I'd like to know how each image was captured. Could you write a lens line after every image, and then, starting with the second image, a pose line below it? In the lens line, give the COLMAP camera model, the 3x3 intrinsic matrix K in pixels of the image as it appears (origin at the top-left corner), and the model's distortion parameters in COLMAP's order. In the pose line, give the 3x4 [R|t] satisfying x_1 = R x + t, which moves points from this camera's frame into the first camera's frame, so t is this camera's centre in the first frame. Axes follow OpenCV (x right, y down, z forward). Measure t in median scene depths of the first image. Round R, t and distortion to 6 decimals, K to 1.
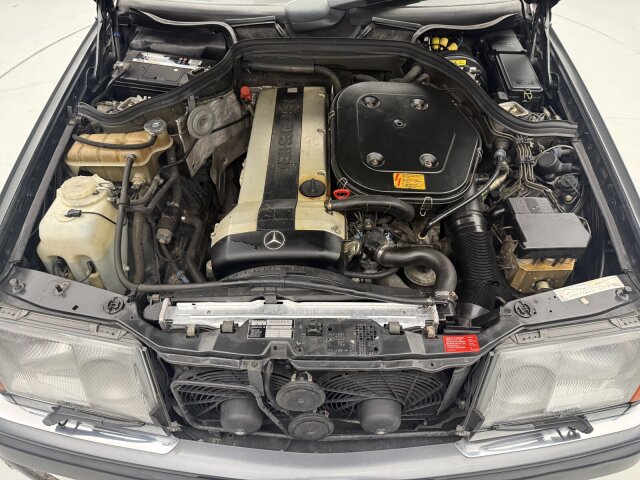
lens RADIAL K [[451.6, 0, 319.7], [0, 451.6, 244.9], [0, 0, 1]] dist [0.019055, -0.037659]
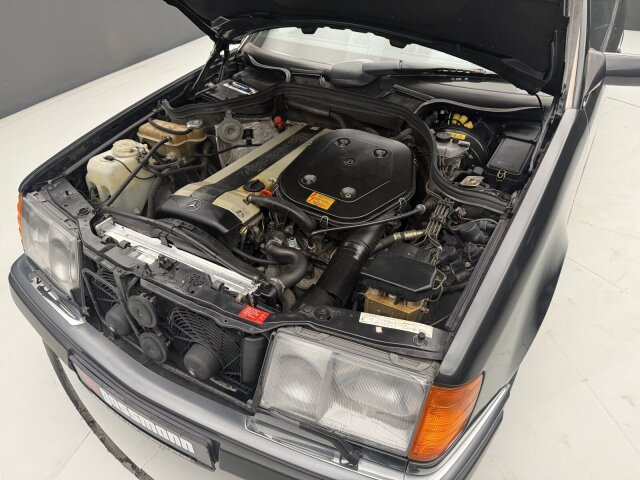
lens RADIAL K [[451.6, 0, 320.0], [0, 451.6, 235.7], [0, 0, 1]] dist [0.019055, -0.037659]
pose [[0.869290, 0.296040, -0.395846, 0.667194], [-0.361546, 0.926892, -0.100775, 0.061584], [0.337073, 0.230719, 0.912771, -0.060658]]
